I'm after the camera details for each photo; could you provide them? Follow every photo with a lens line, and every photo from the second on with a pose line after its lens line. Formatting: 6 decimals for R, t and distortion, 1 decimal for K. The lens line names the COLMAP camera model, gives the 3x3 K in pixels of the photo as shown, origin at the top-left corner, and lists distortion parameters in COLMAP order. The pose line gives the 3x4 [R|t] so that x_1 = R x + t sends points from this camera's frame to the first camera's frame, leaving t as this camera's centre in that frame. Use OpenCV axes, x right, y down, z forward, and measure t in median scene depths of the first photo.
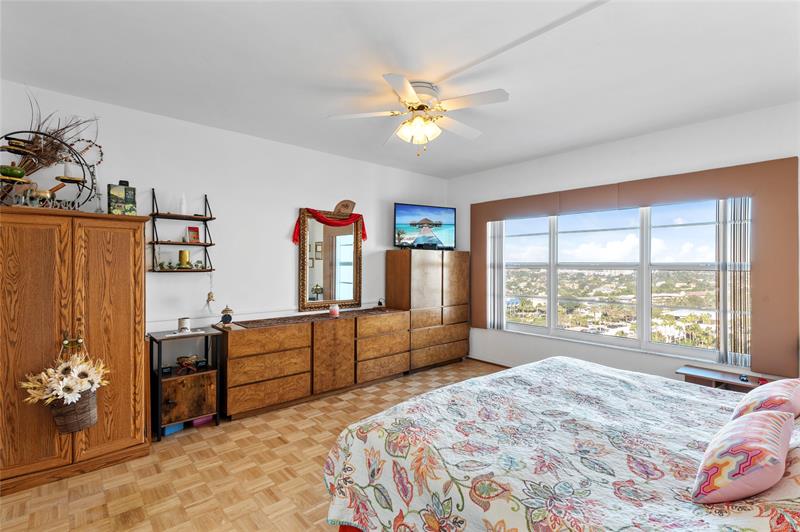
lens RADIAL K [[380.7, 0, 400.8], [0, 380.7, 265.9], [0, 0, 1]] dist [0.019515, -0.003572]
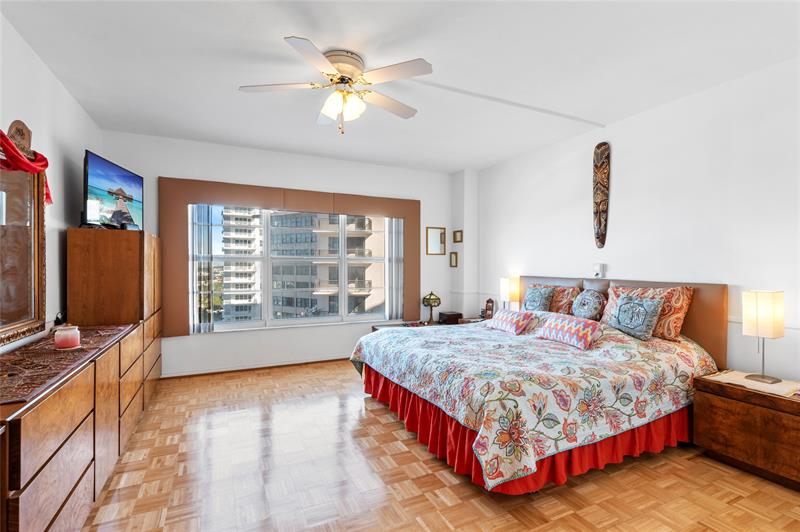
lens RADIAL K [[380.7, 0, 405.2], [0, 380.7, 268.8], [0, 0, 1]] dist [0.019515, -0.003572]
pose [[0.273207, -0.012764, 0.961870, -0.458311], [0.003339, 0.999919, 0.012320, 0.013439], [-0.961949, -0.000154, 0.273228, 0.346440]]
